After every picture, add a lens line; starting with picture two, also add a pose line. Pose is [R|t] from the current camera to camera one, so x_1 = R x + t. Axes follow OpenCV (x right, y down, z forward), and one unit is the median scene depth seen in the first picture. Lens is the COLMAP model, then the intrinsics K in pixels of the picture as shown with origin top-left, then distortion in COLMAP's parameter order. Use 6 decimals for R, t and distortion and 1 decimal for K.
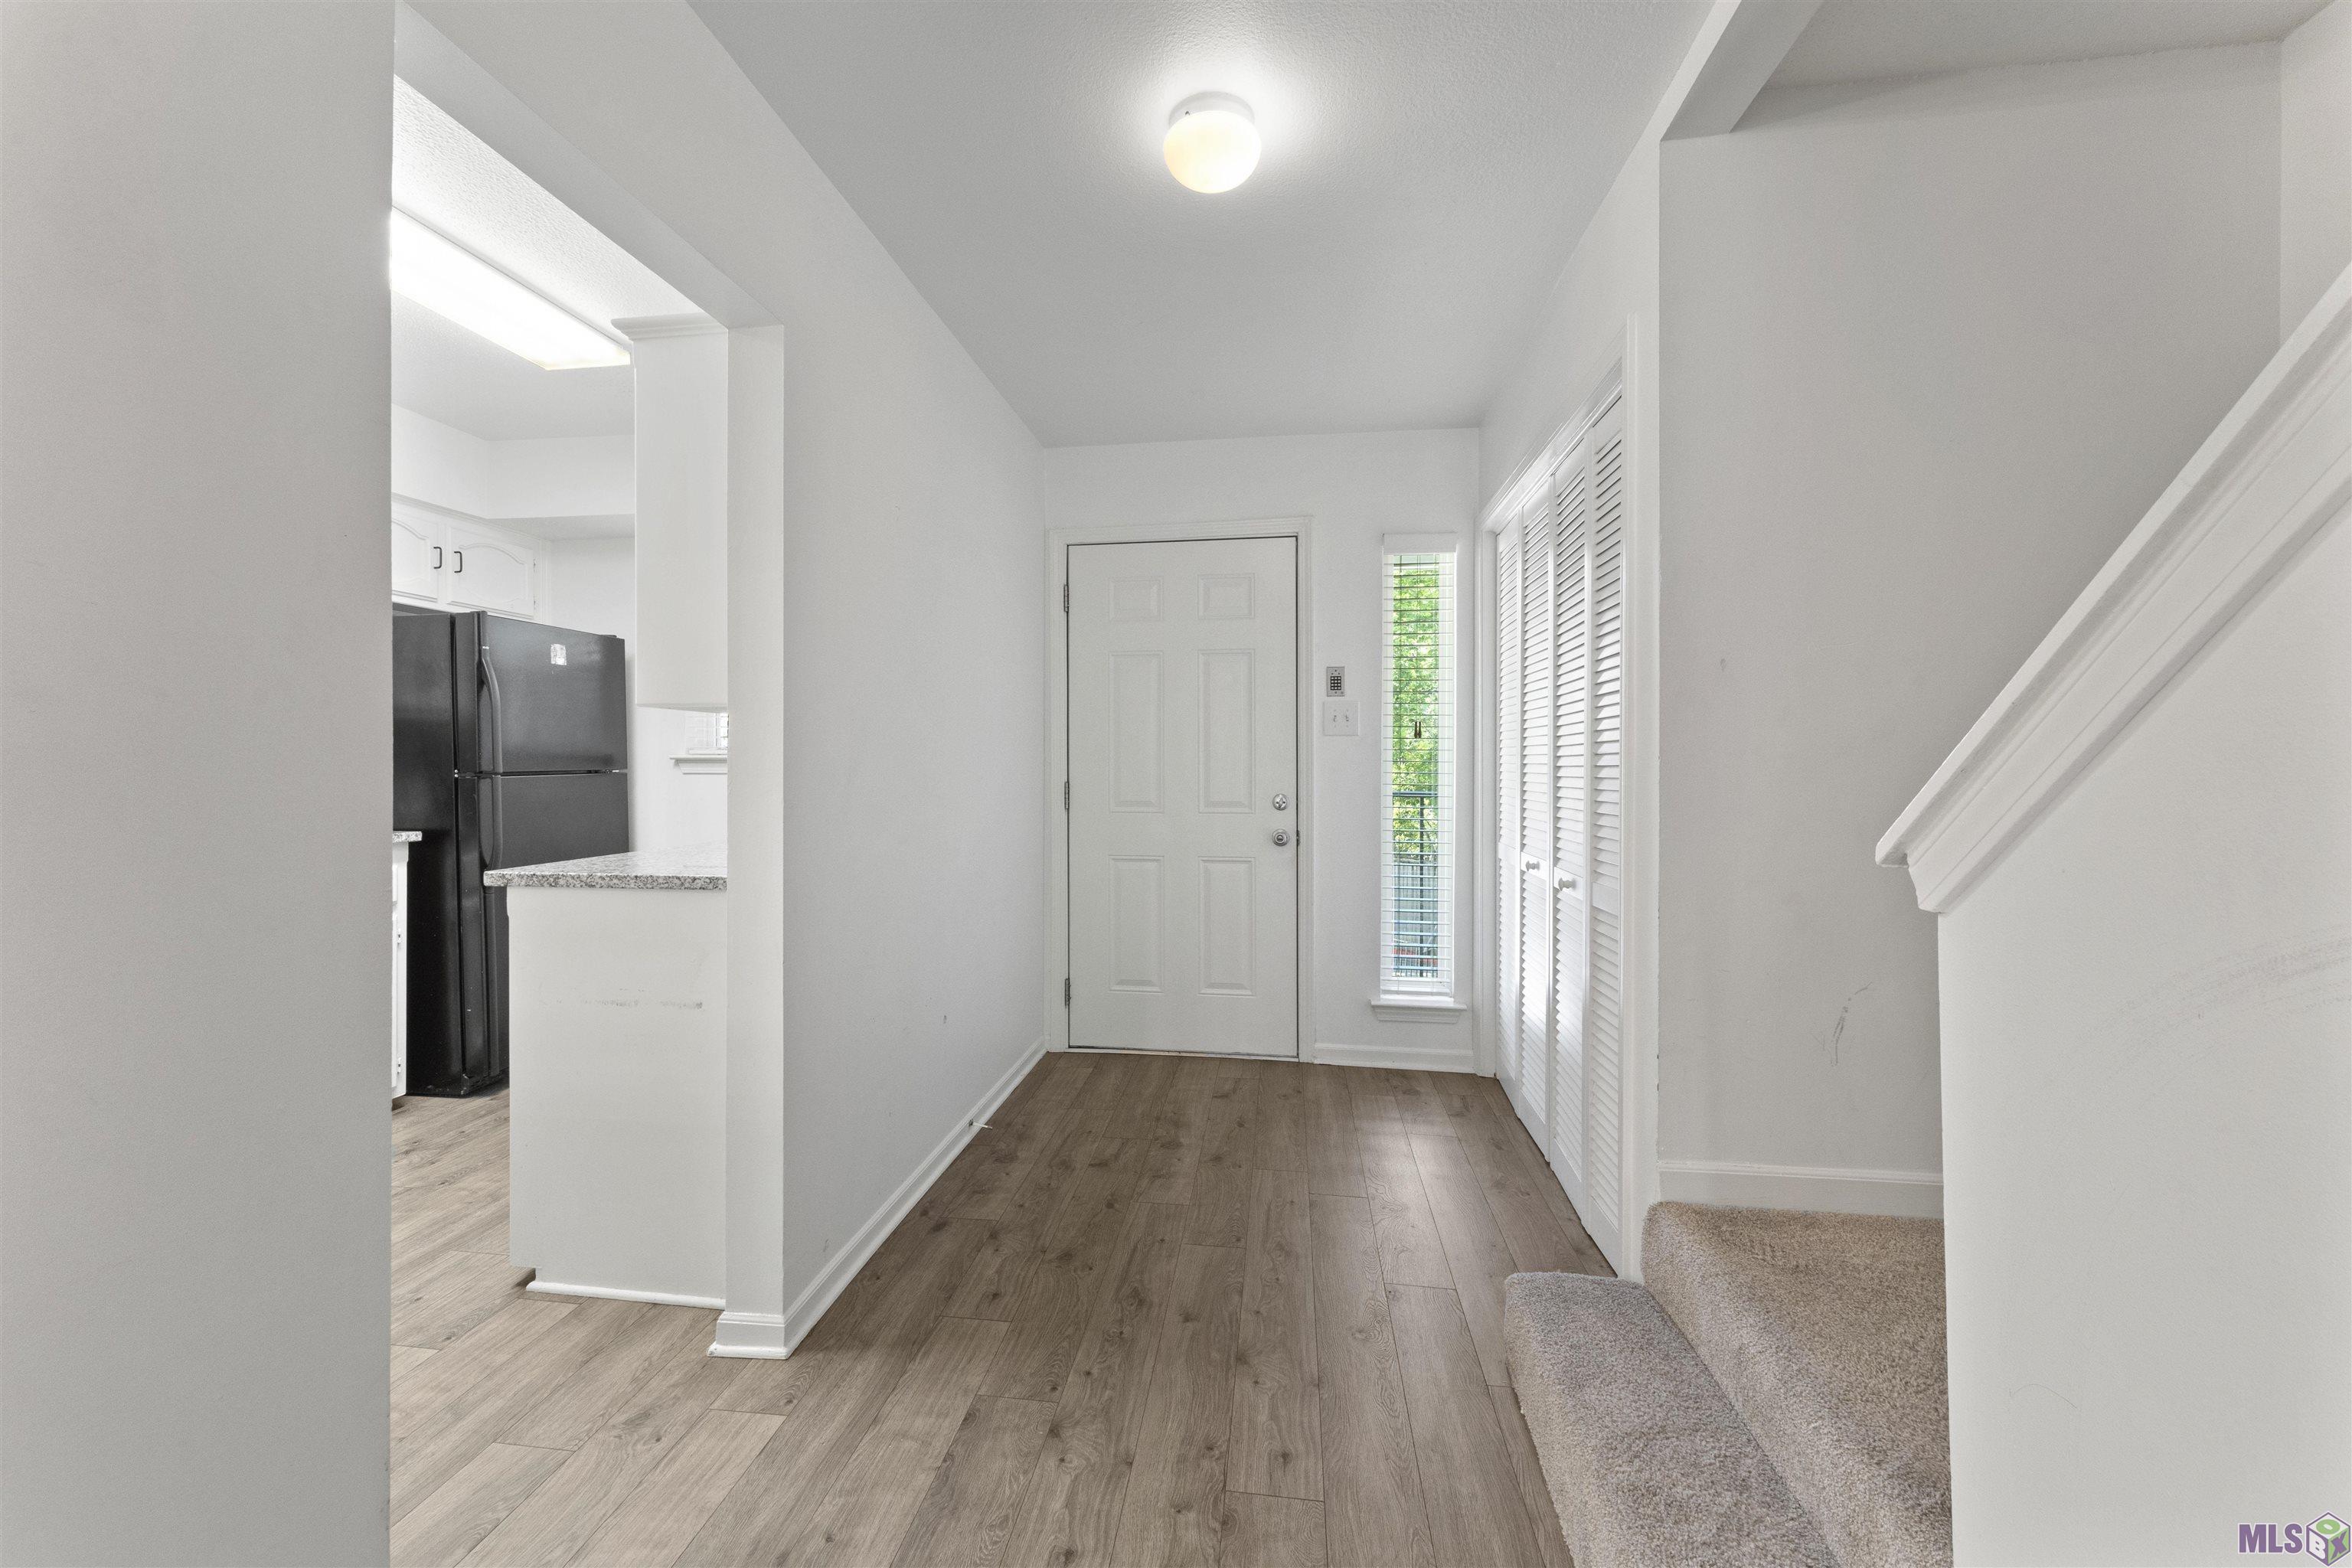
lens RADIAL K [[939.5, 0, 1179.2], [0, 939.5, 790.1], [0, 0, 1]] dist [-0.000763, 0.000976]
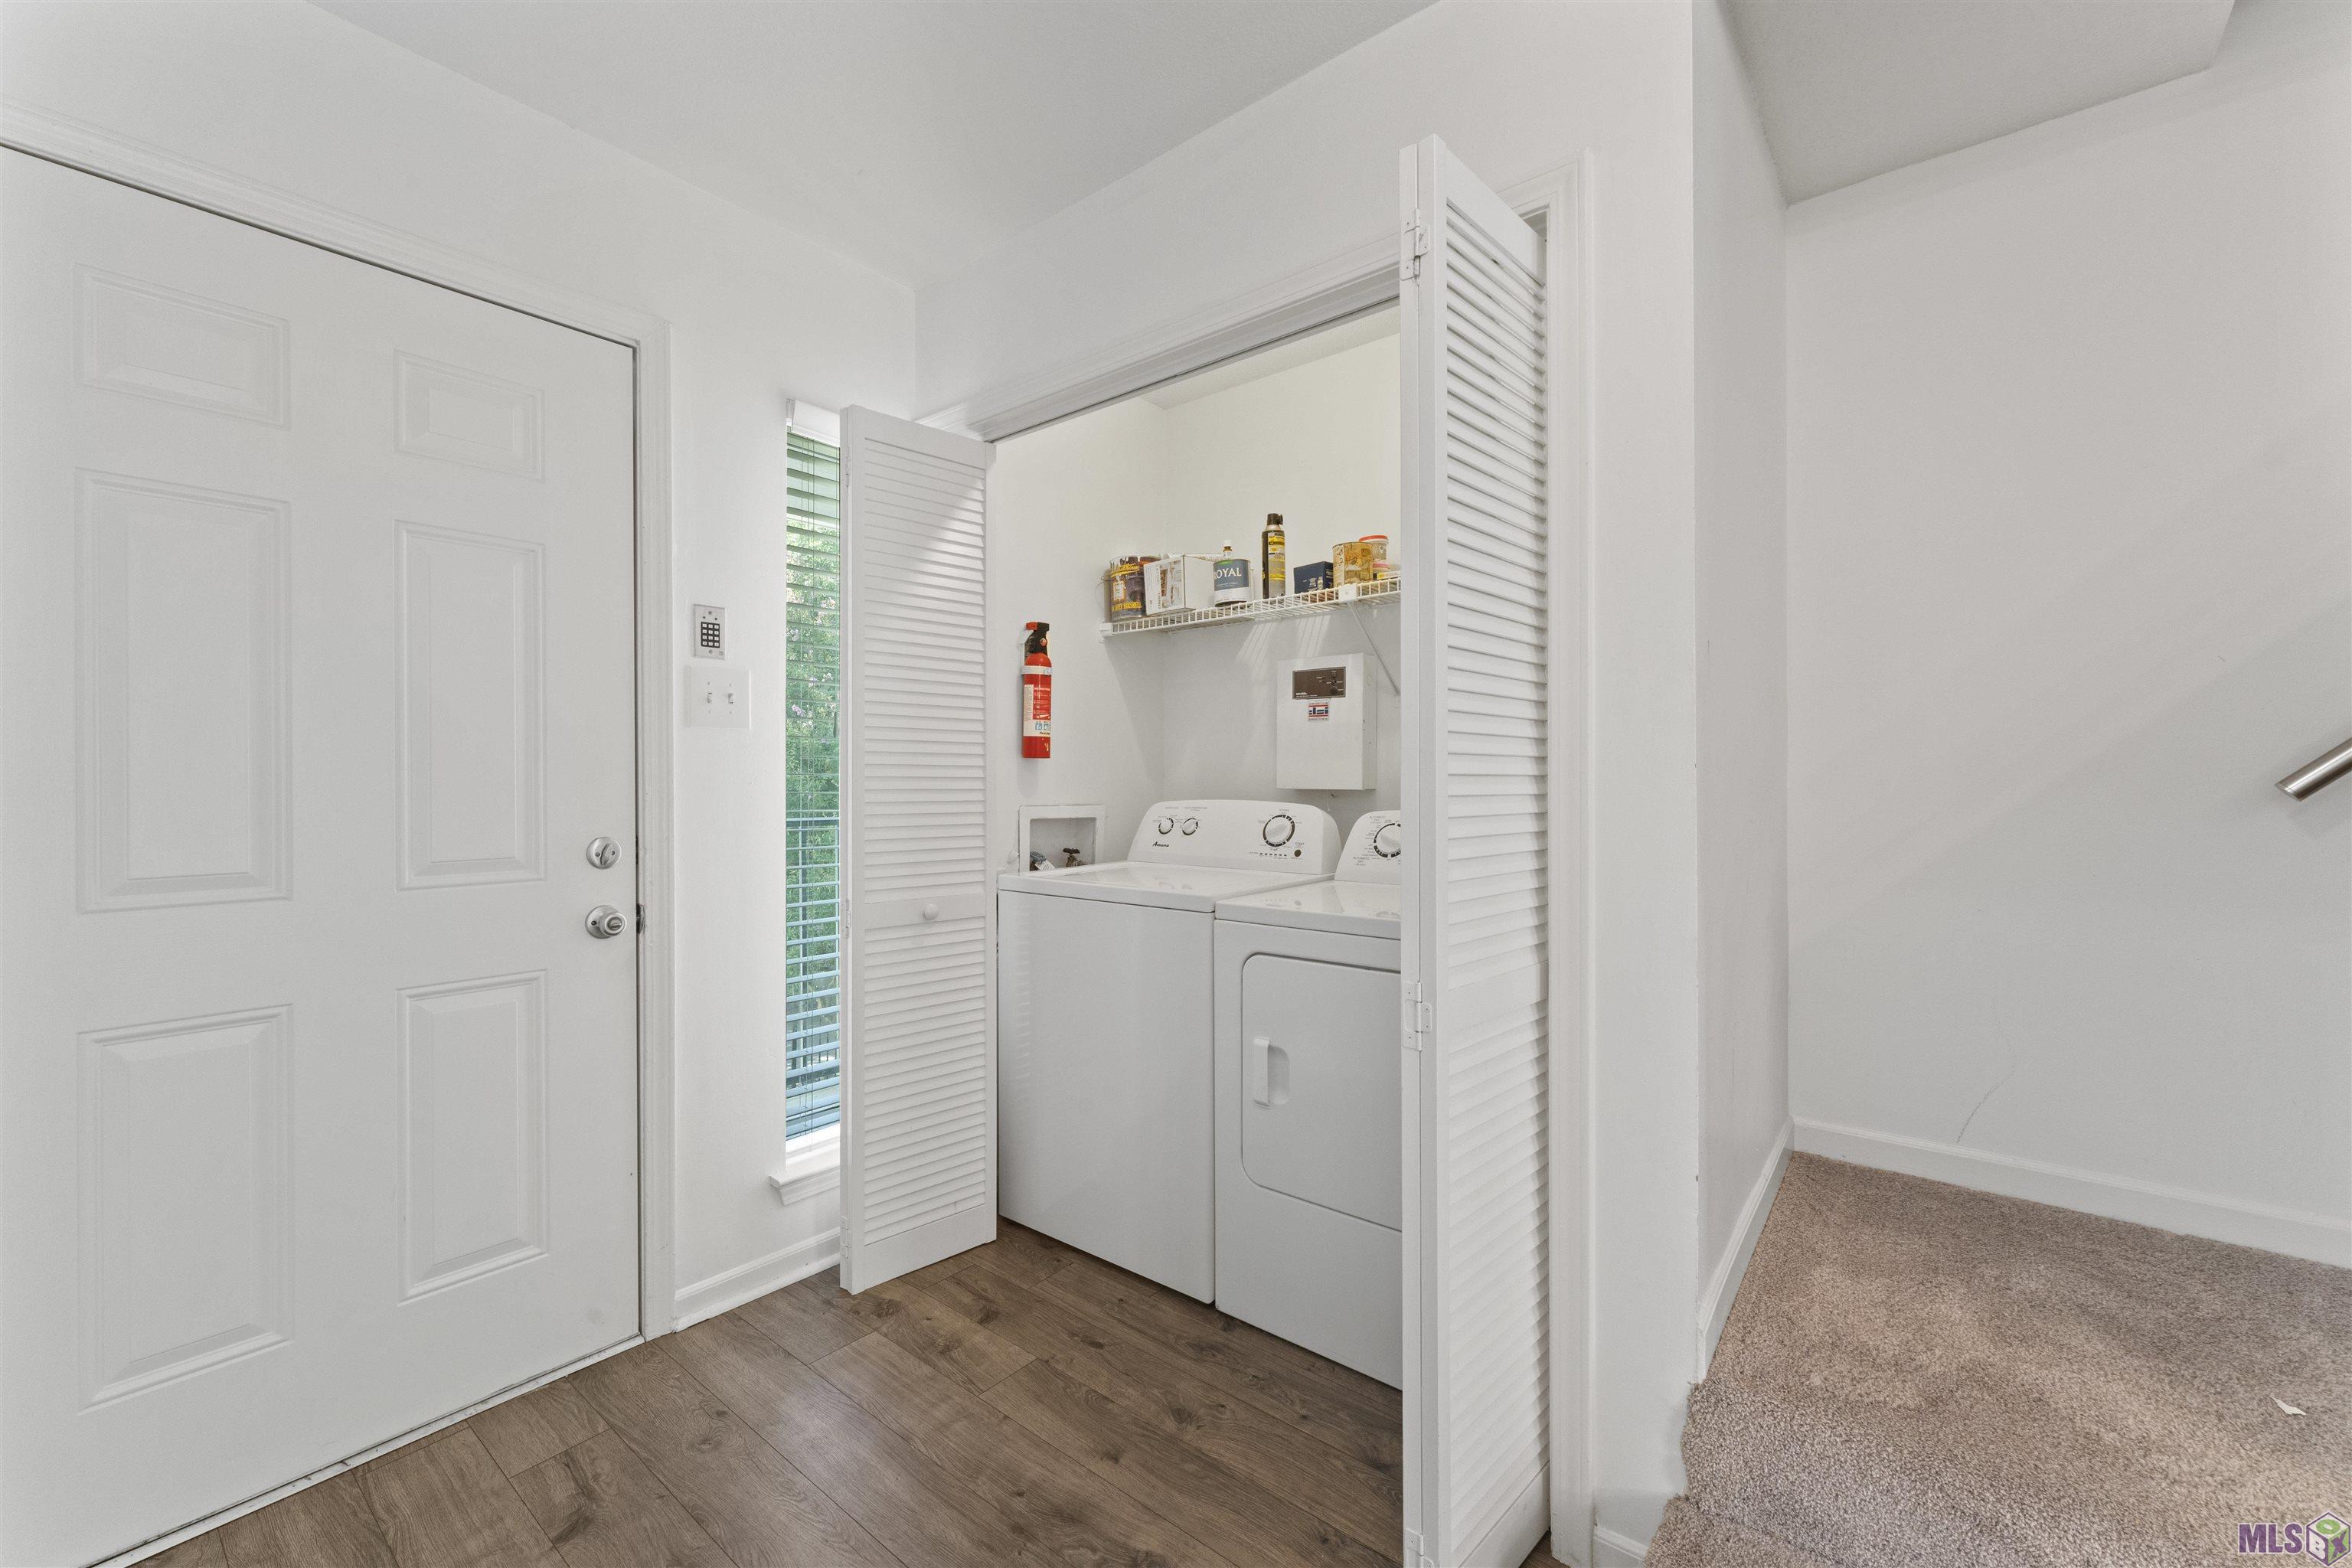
lens RADIAL K [[939.5, 0, 1177.6], [0, 939.5, 778.2], [0, 0, 1]] dist [-0.000763, 0.000976]
pose [[0.537443, -0.006196, 0.843278, -0.156426], [0.026299, 0.999610, -0.009416, -0.014915], [-0.842890, 0.027238, 0.537396, 0.459022]]
